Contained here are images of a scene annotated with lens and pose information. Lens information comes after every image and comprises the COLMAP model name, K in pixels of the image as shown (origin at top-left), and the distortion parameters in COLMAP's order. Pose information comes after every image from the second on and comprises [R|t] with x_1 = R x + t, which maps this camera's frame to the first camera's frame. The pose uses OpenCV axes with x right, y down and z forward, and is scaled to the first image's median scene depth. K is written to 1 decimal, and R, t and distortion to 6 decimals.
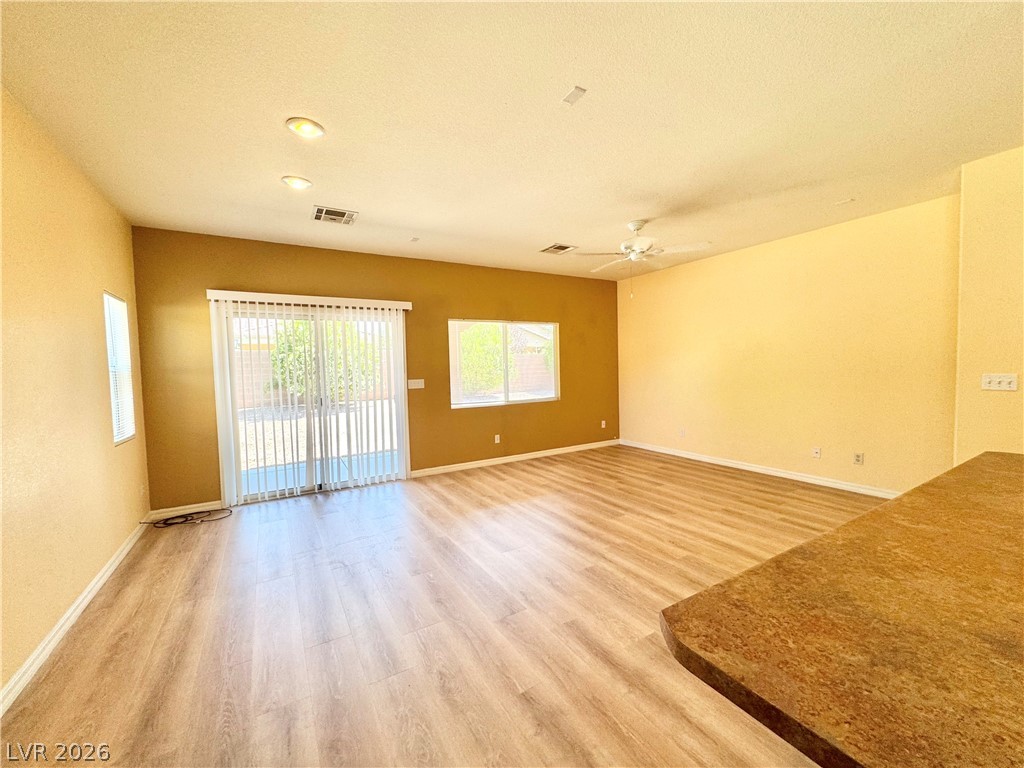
lens RADIAL K [[411.9, 0, 513.7], [0, 411.9, 385.7], [0, 0, 1]] dist [-0.029804, -0.001181]
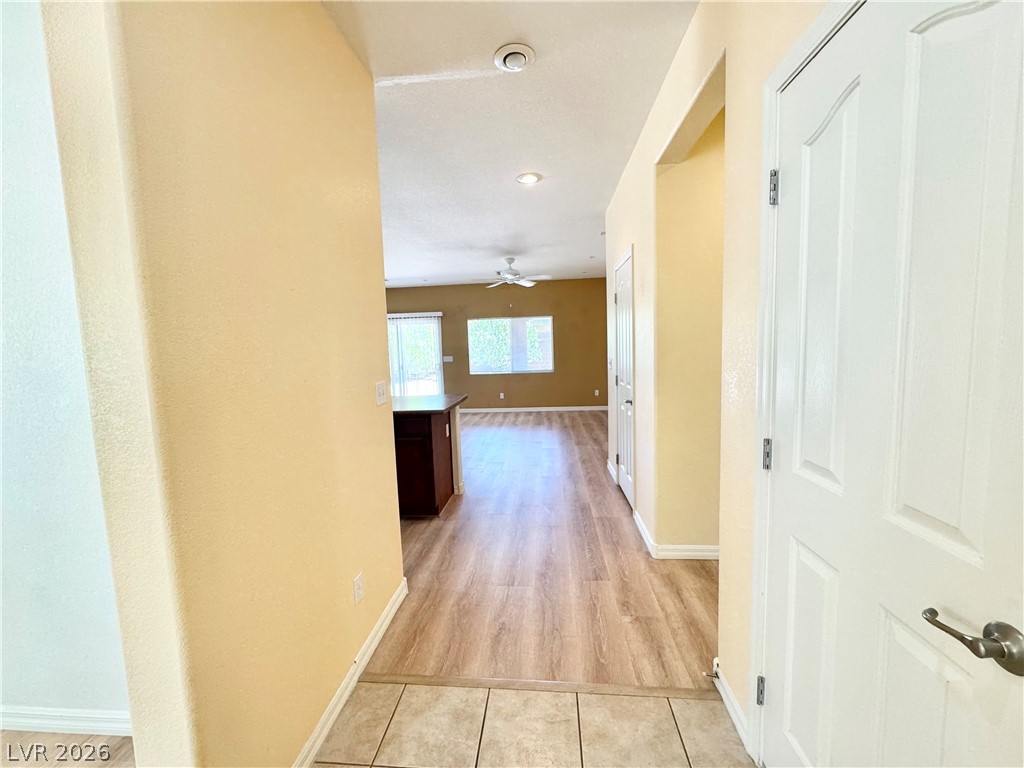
lens RADIAL K [[411.9, 0, 512.5], [0, 411.9, 384.1], [0, 0, 1]] dist [-0.029804, -0.001181]
pose [[0.806064, 0.056801, -0.589097, 1.007873], [-0.017029, 0.997198, 0.072850, -0.029145], [0.591584, -0.048690, 0.804772, -0.232859]]
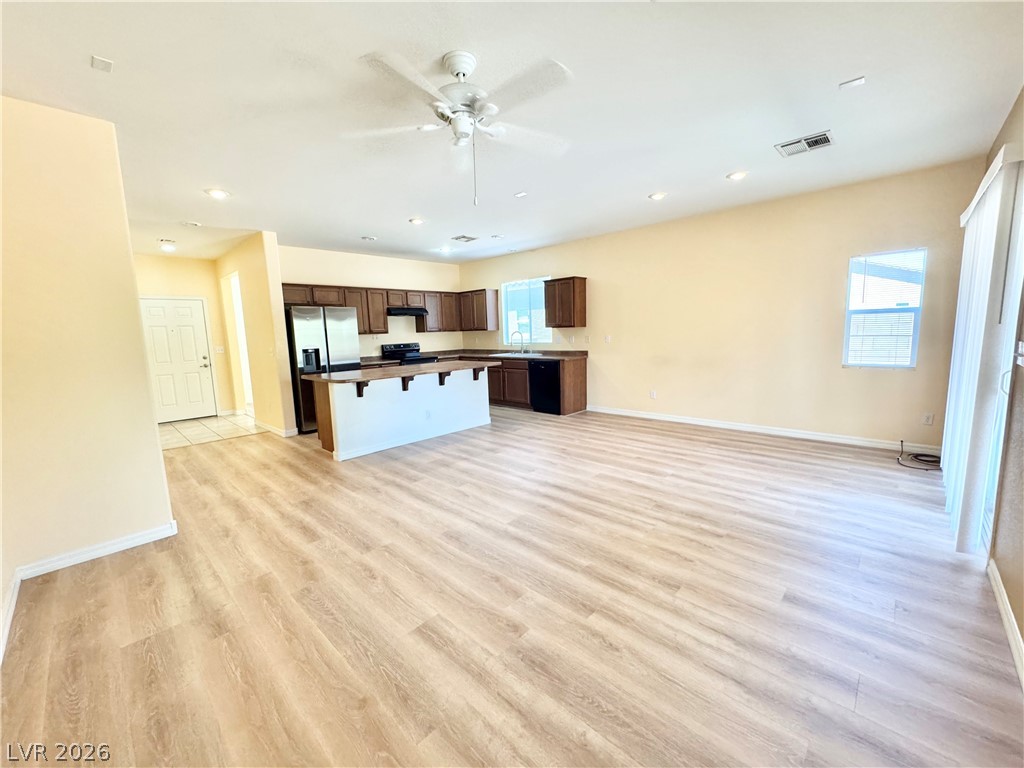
lens RADIAL K [[411.9, 0, 511.5], [0, 411.9, 383.3], [0, 0, 1]] dist [-0.029804, -0.001181]
pose [[-0.963538, 0.091292, -0.251514, 0.416776], [0.043579, 0.980986, 0.189121, -0.093252], [0.263997, 0.171265, -0.949196, 1.622889]]
